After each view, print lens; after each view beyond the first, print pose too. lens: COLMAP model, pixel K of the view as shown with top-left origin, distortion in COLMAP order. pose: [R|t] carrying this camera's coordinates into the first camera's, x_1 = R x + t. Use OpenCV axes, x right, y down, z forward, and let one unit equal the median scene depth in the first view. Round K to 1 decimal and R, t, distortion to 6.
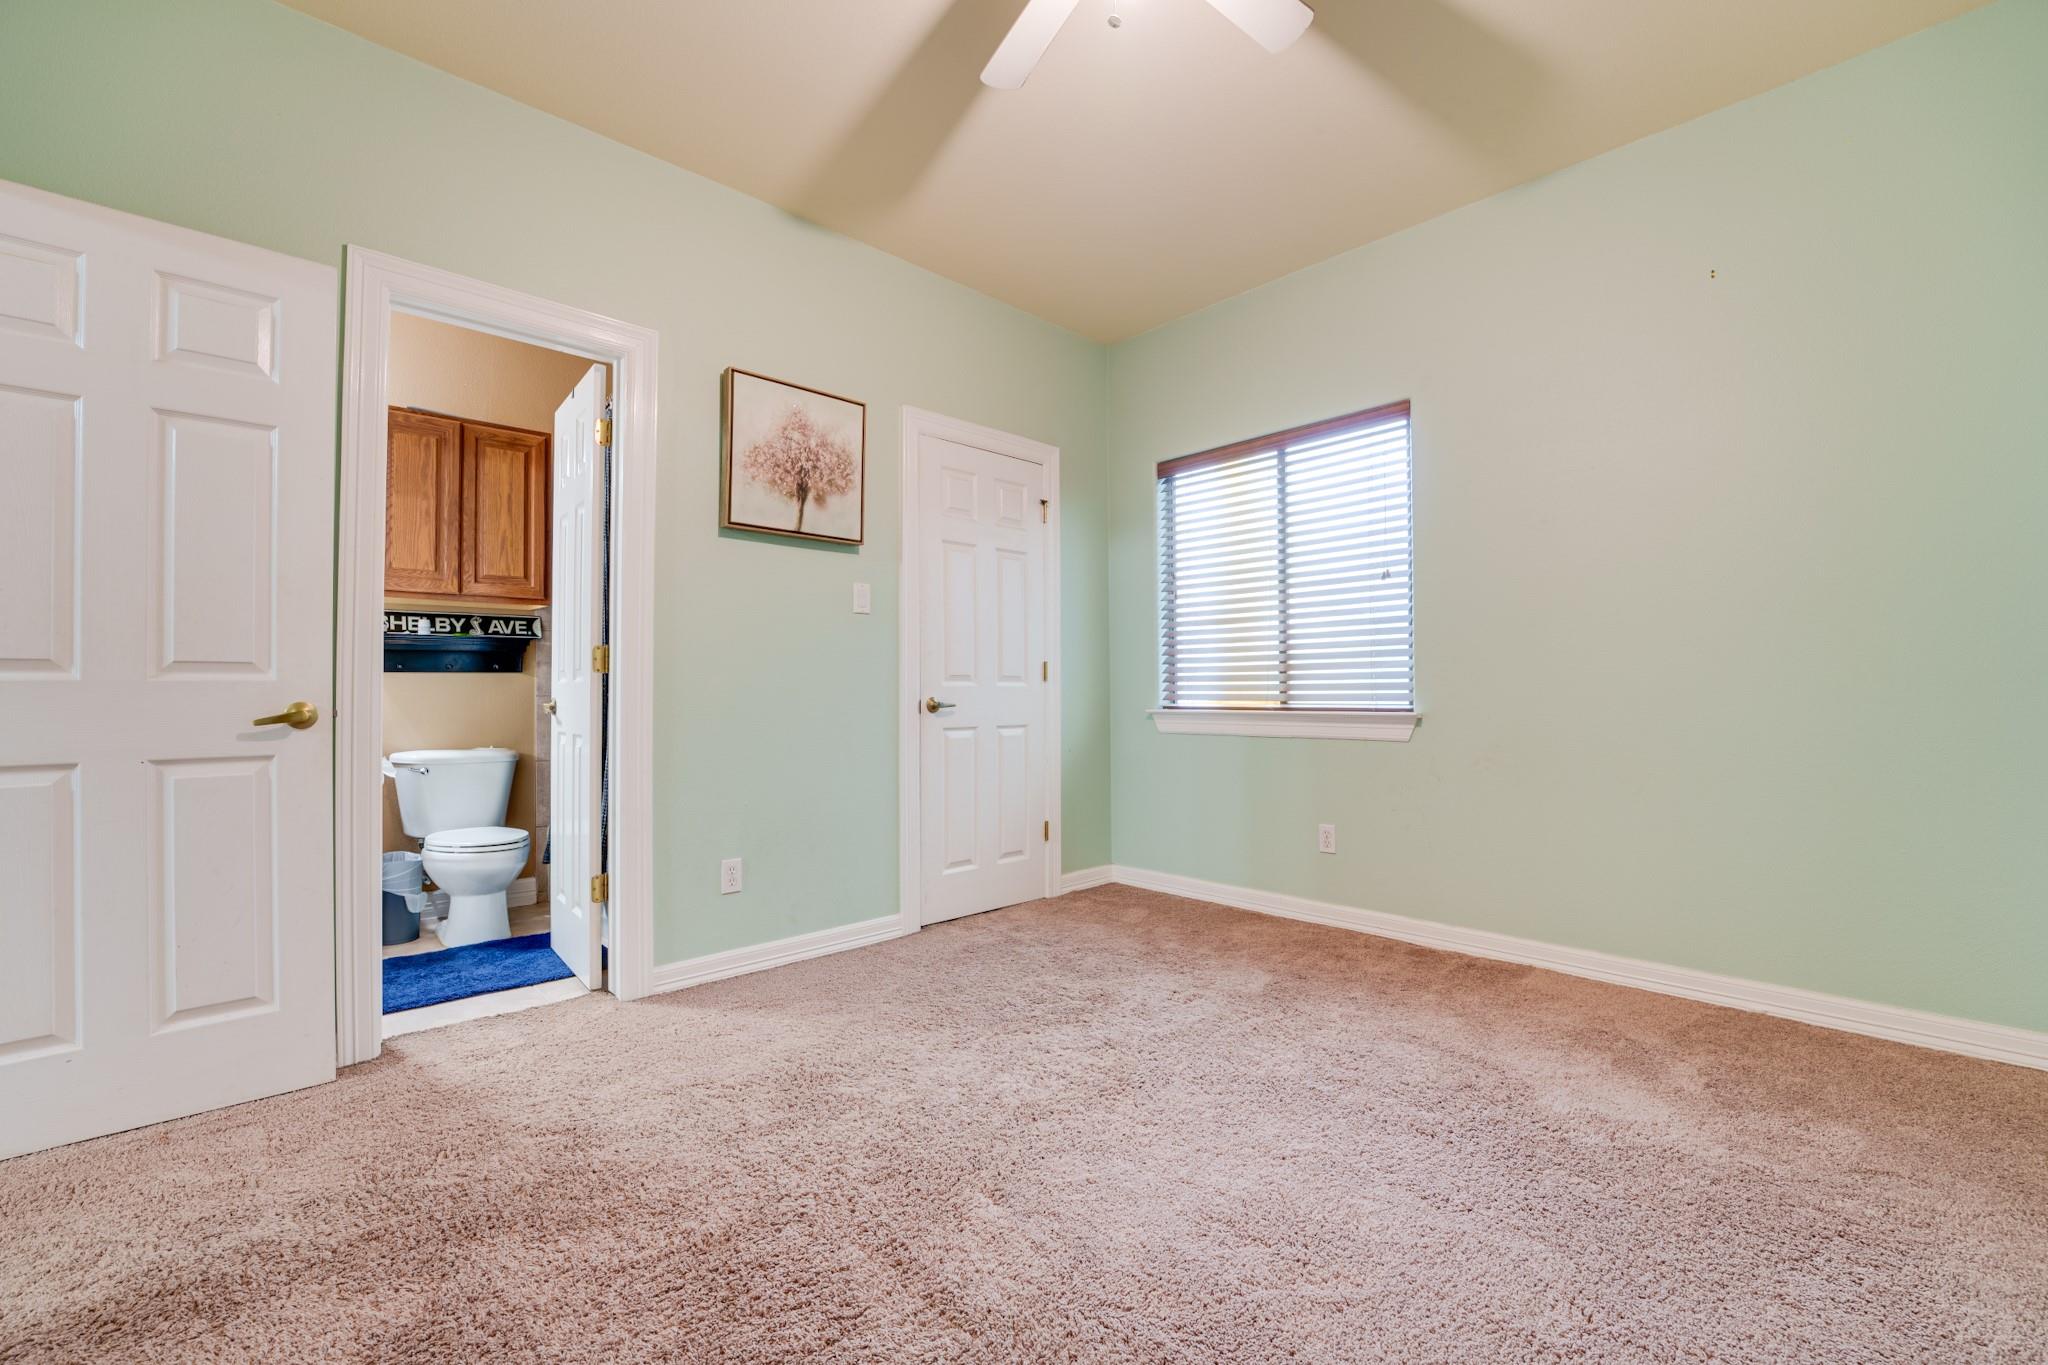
lens RADIAL K [[850.4, 0, 1010.0], [0, 850.4, 688.8], [0, 0, 1]] dist [-0.017029, 0.002143]
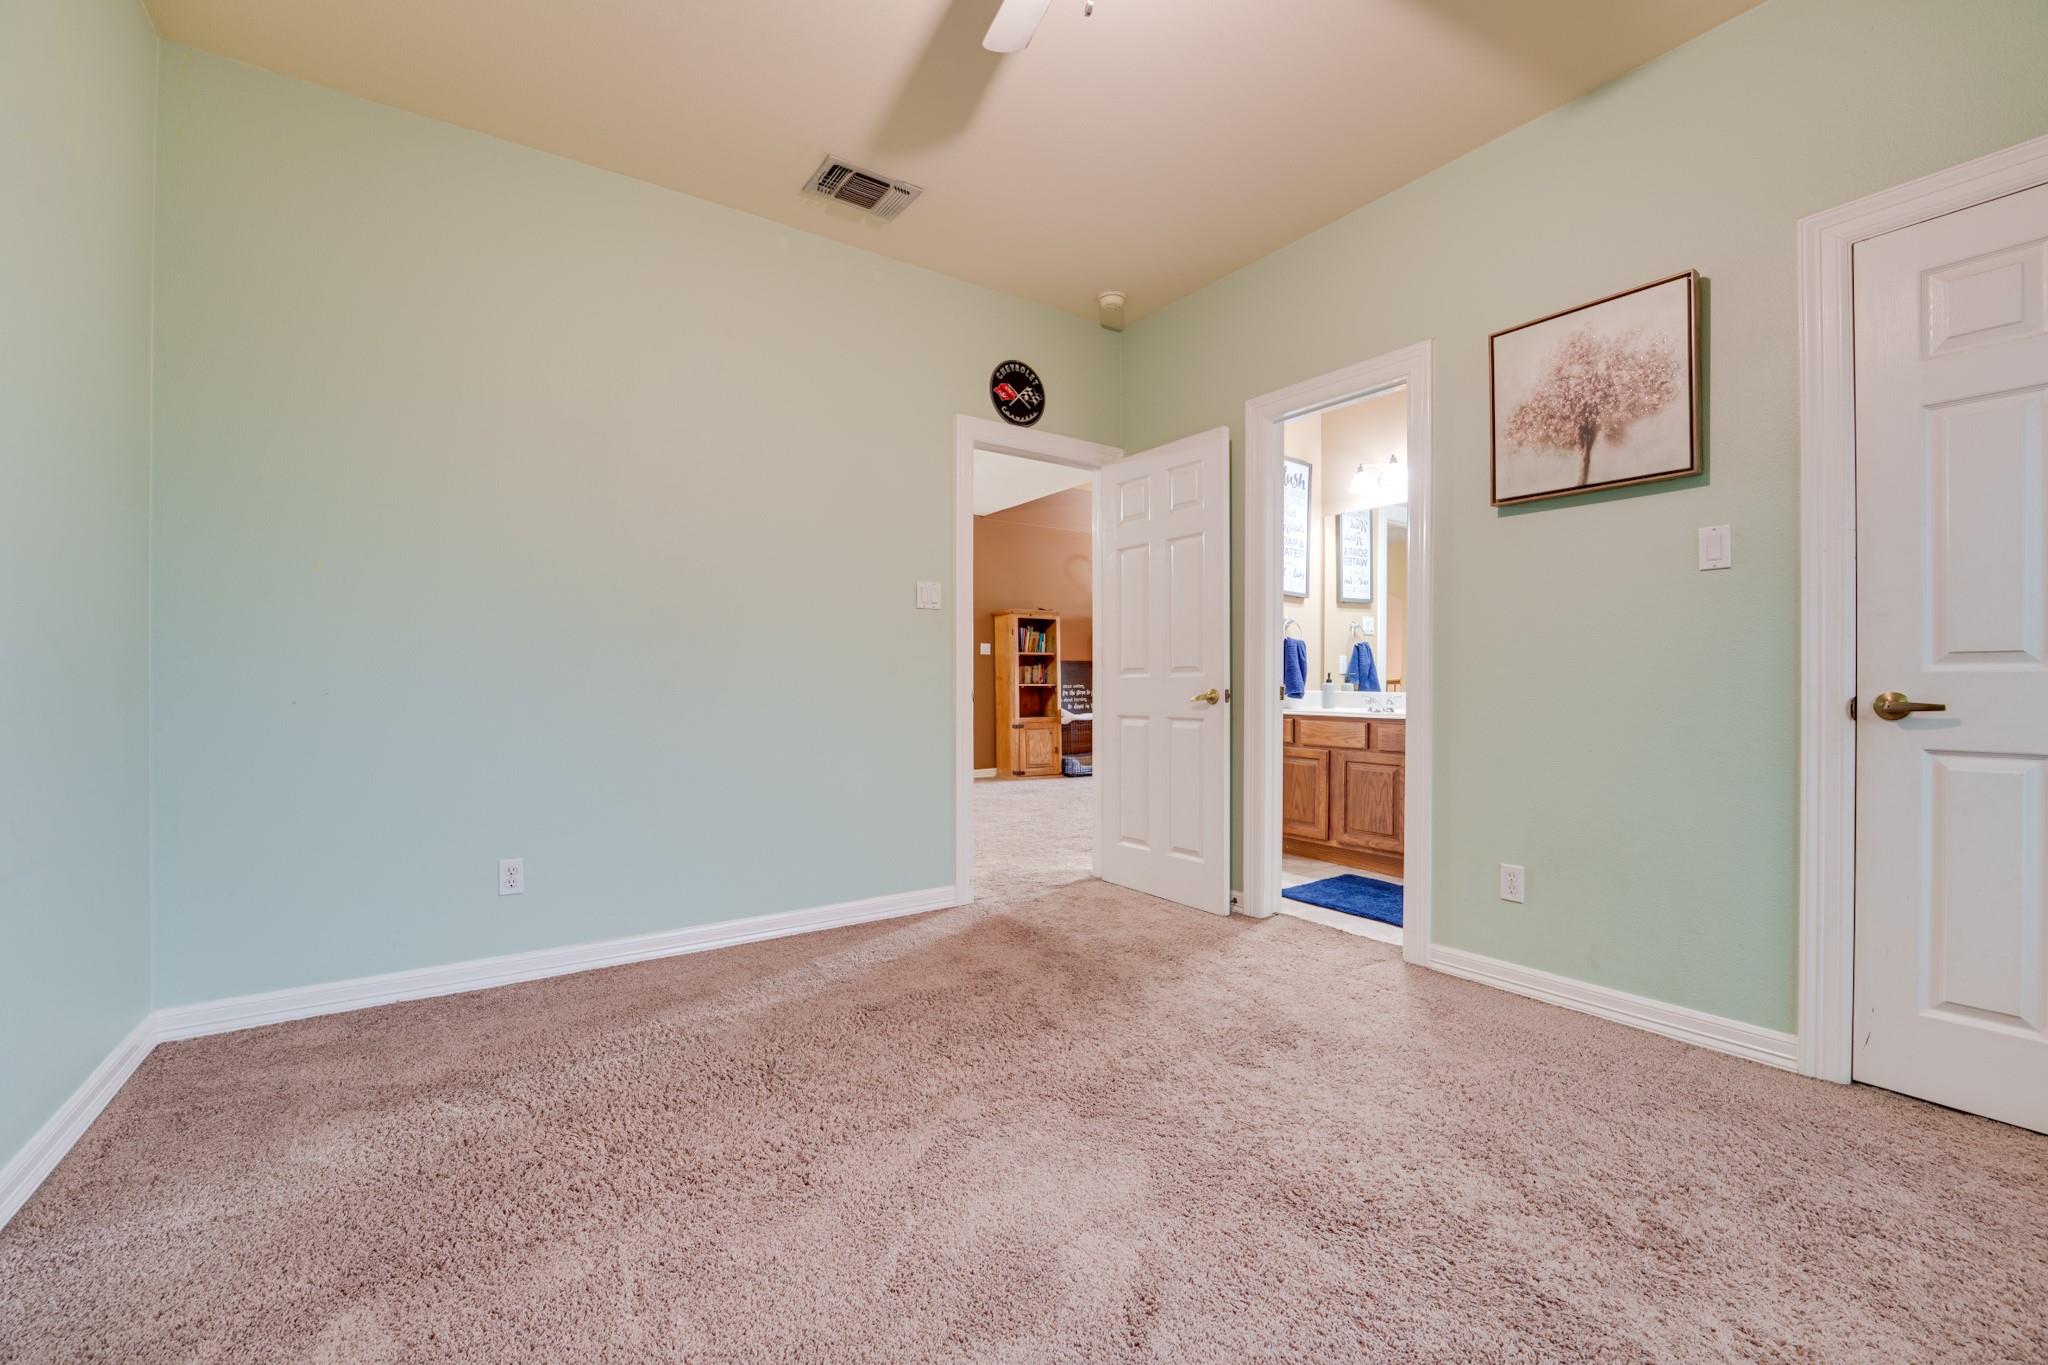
lens RADIAL K [[850.4, 0, 1011.0], [0, 850.4, 679.0], [0, 0, 1]] dist [-0.017029, 0.002143]
pose [[-0.153773, 0.006182, -0.988087, 0.639779], [0.014308, 0.999890, 0.004029, -0.011529], [0.988003, -0.013518, -0.153845, 0.587878]]
